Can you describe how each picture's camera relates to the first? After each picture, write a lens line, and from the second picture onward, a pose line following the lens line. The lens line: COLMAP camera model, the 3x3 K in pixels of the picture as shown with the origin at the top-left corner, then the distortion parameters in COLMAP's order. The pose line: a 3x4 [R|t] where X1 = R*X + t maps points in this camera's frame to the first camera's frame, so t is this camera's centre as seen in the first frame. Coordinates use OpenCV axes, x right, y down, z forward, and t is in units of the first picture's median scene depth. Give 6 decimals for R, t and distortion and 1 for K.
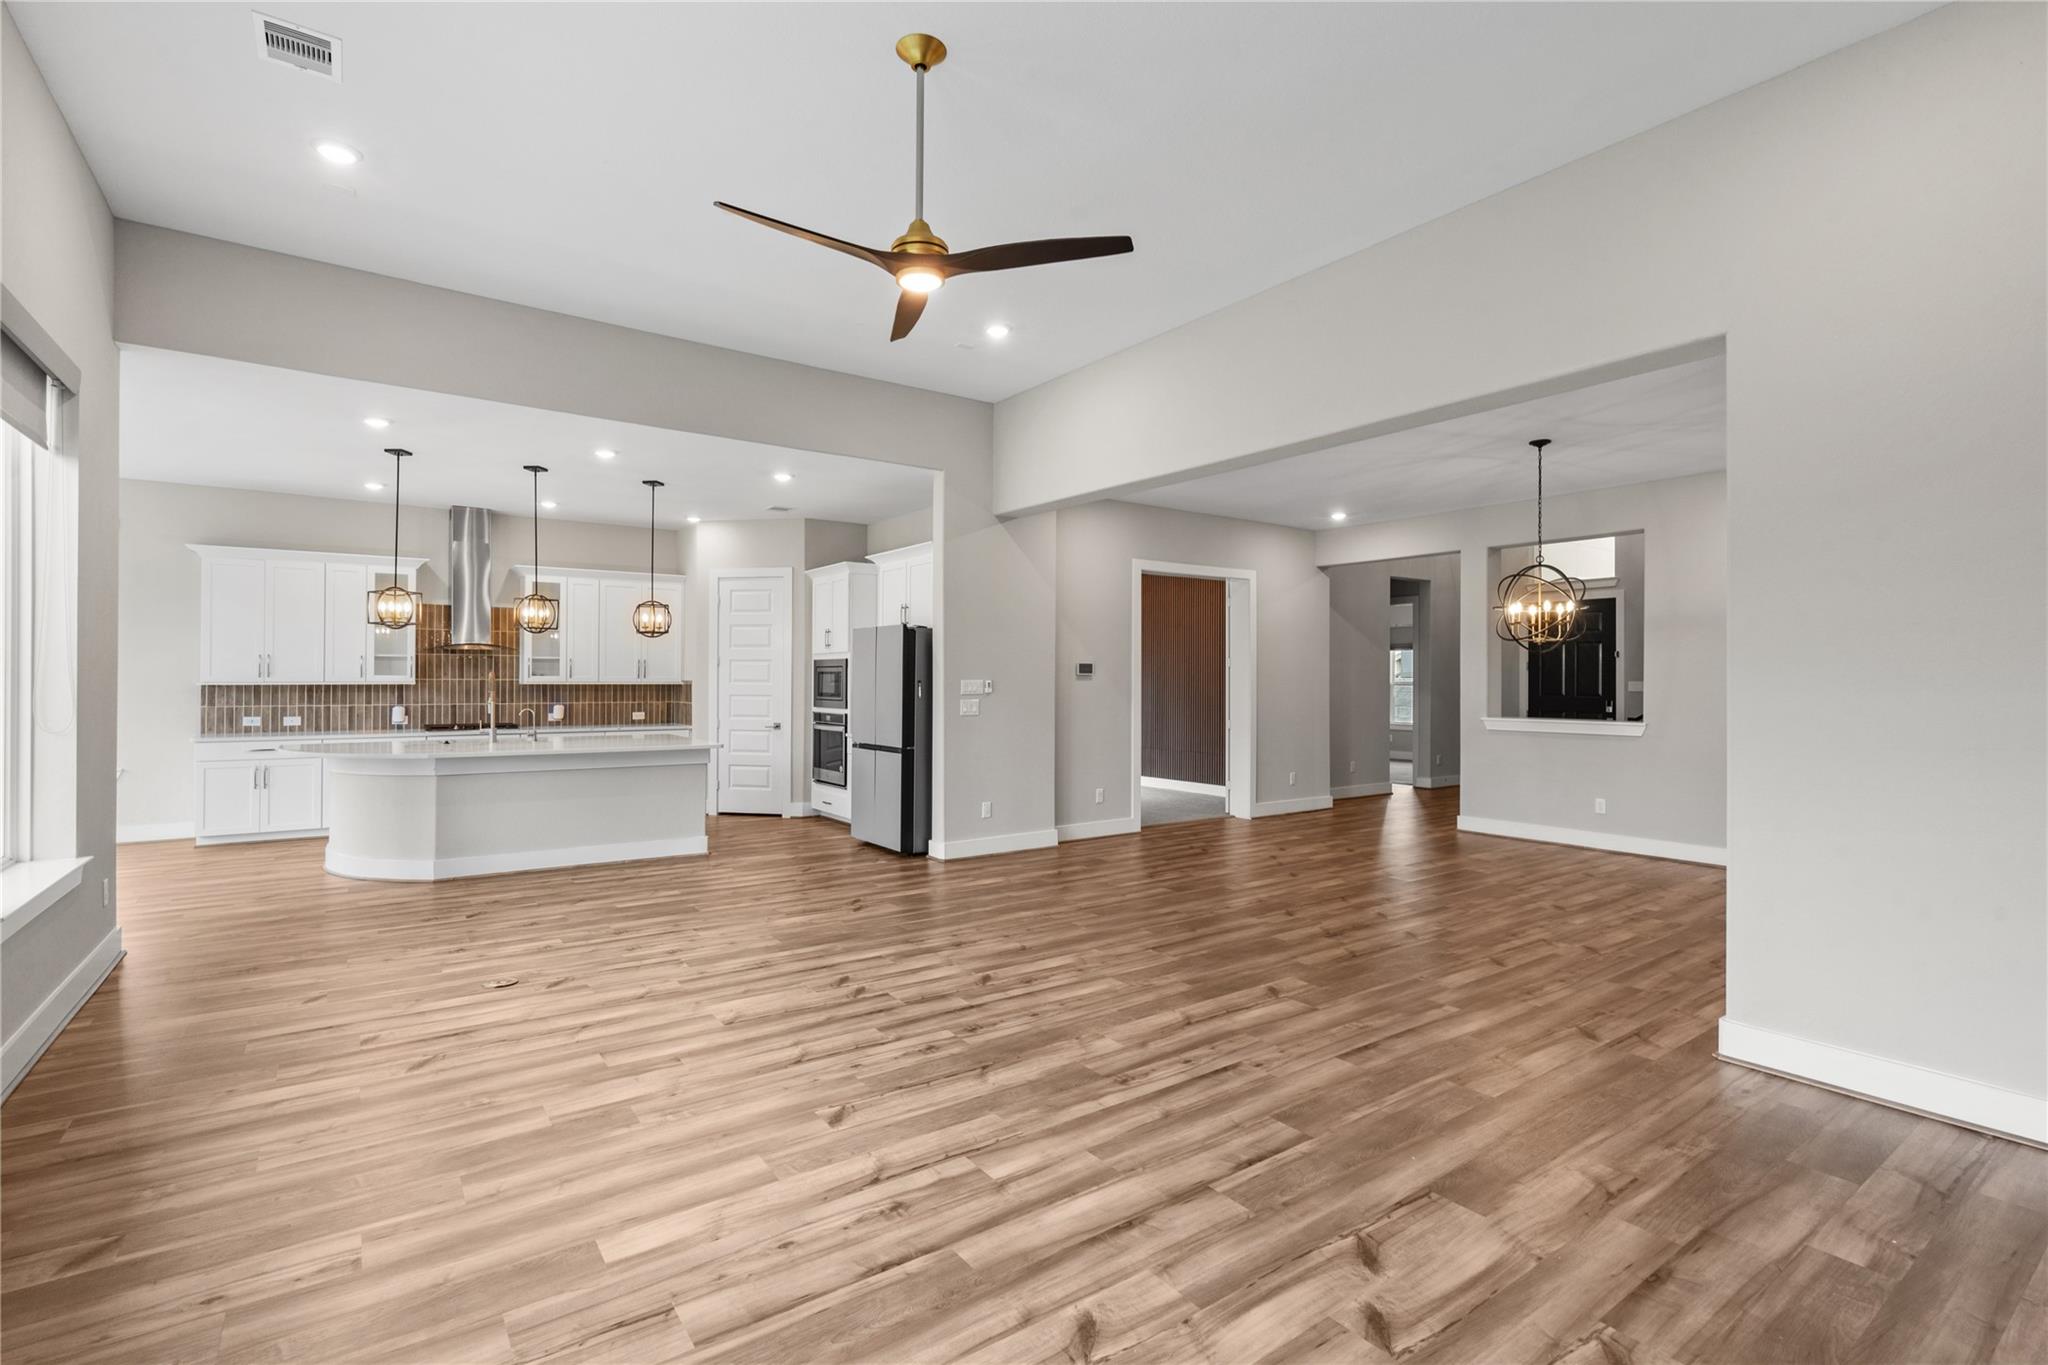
lens RADIAL K [[929.2, 0, 1012.4], [0, 929.2, 677.0], [0, 0, 1]] dist [-0.009714, 0.003682]
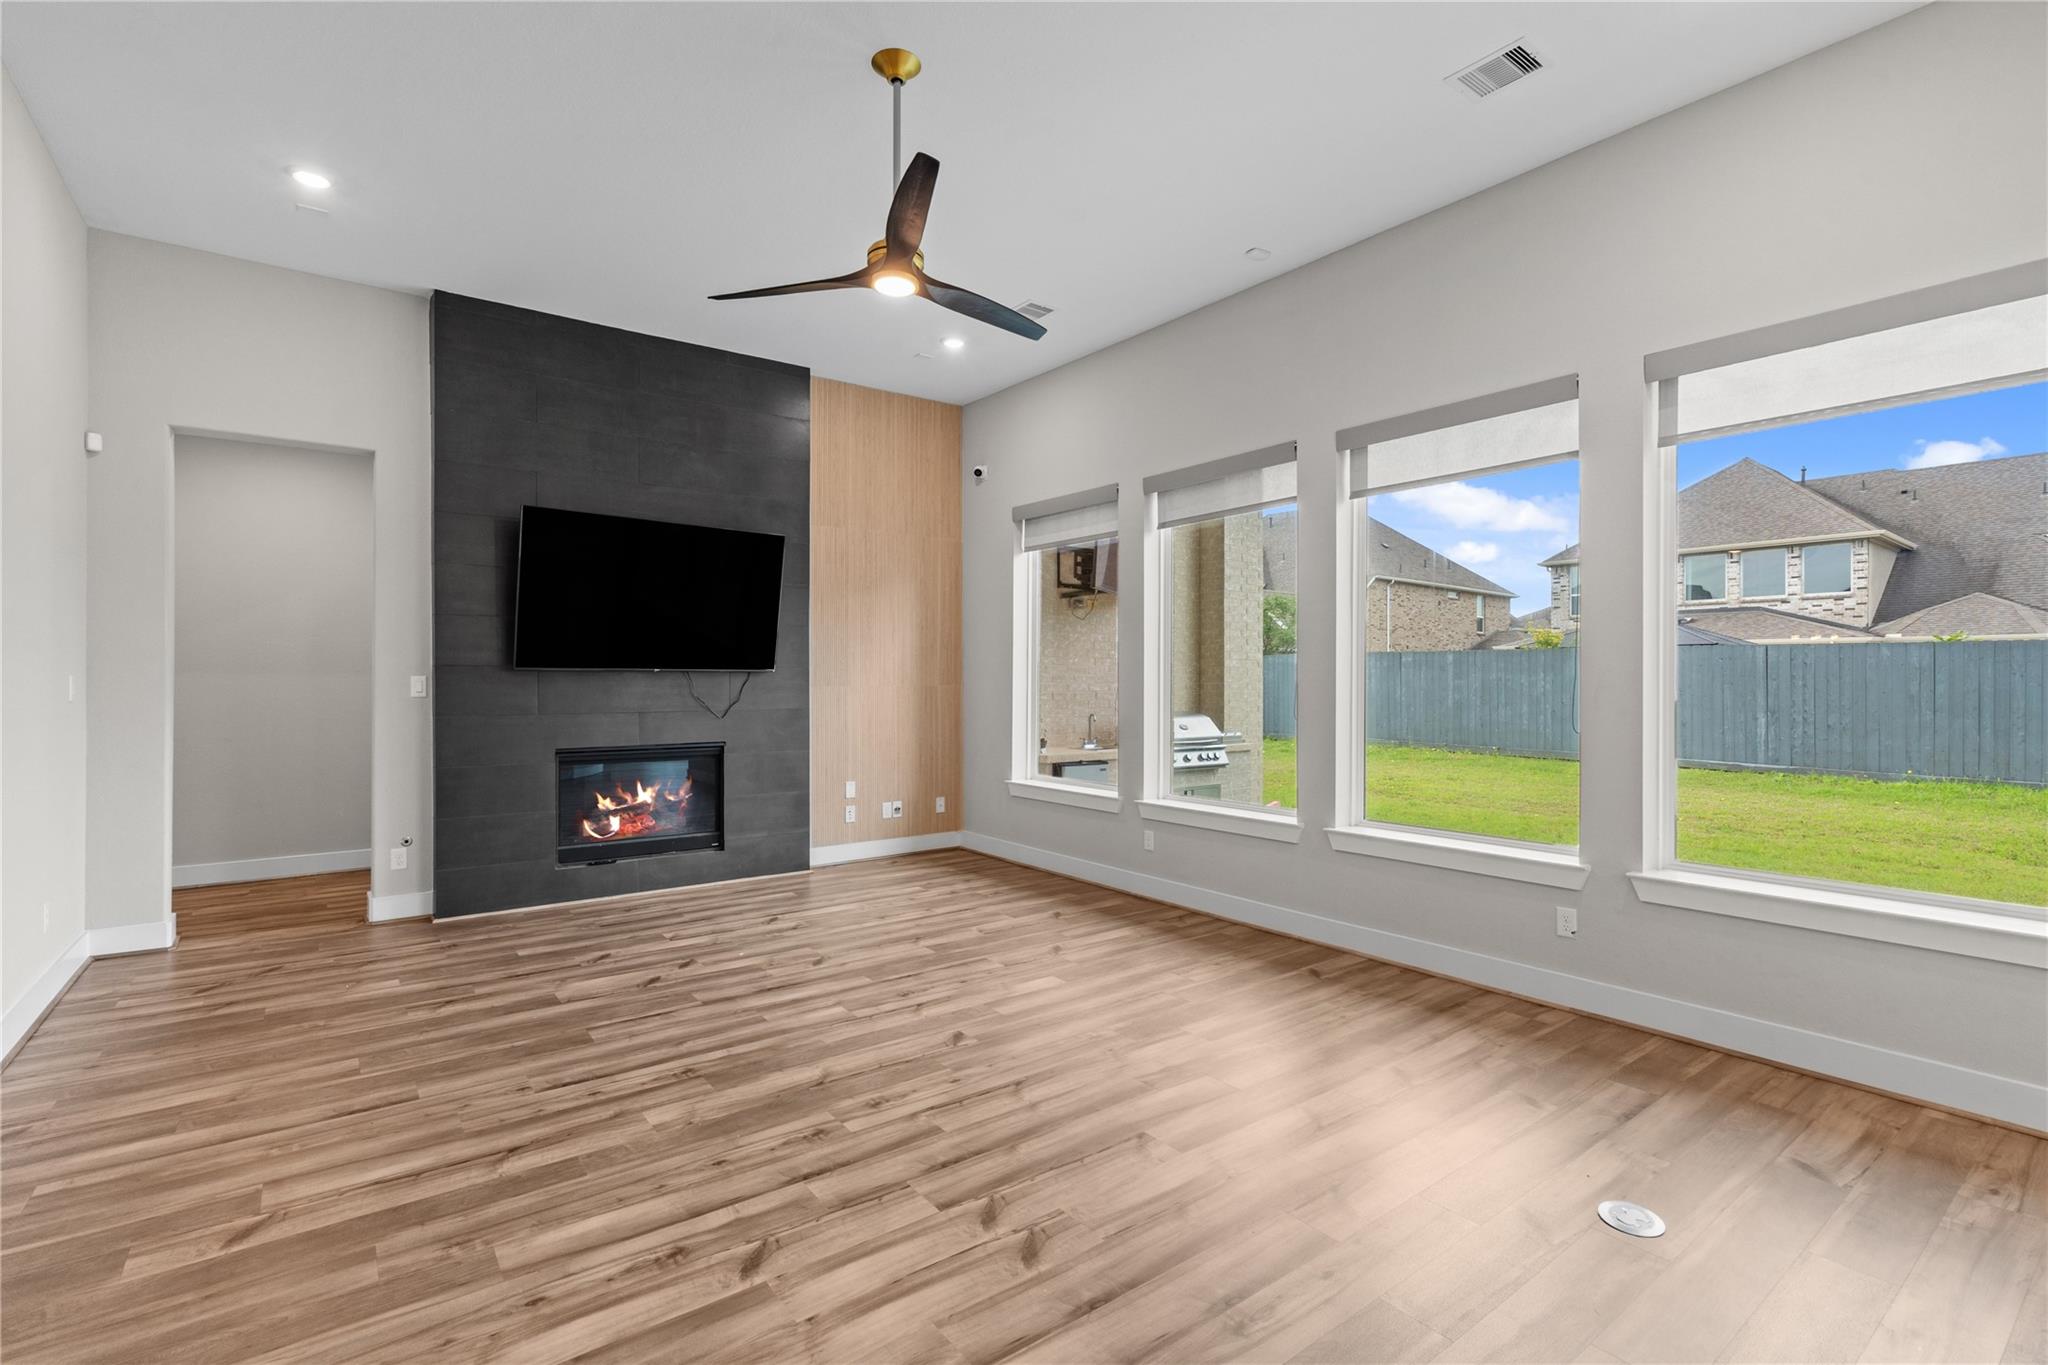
lens RADIAL K [[929.2, 0, 1023.9], [0, 929.2, 683.5], [0, 0, 1]] dist [-0.009714, 0.003682]
pose [[-0.999392, -0.008409, -0.033837, -0.206897], [-0.008515, 0.999959, 0.002985, 0.005385], [0.033811, 0.003271, -0.999423, 1.990712]]
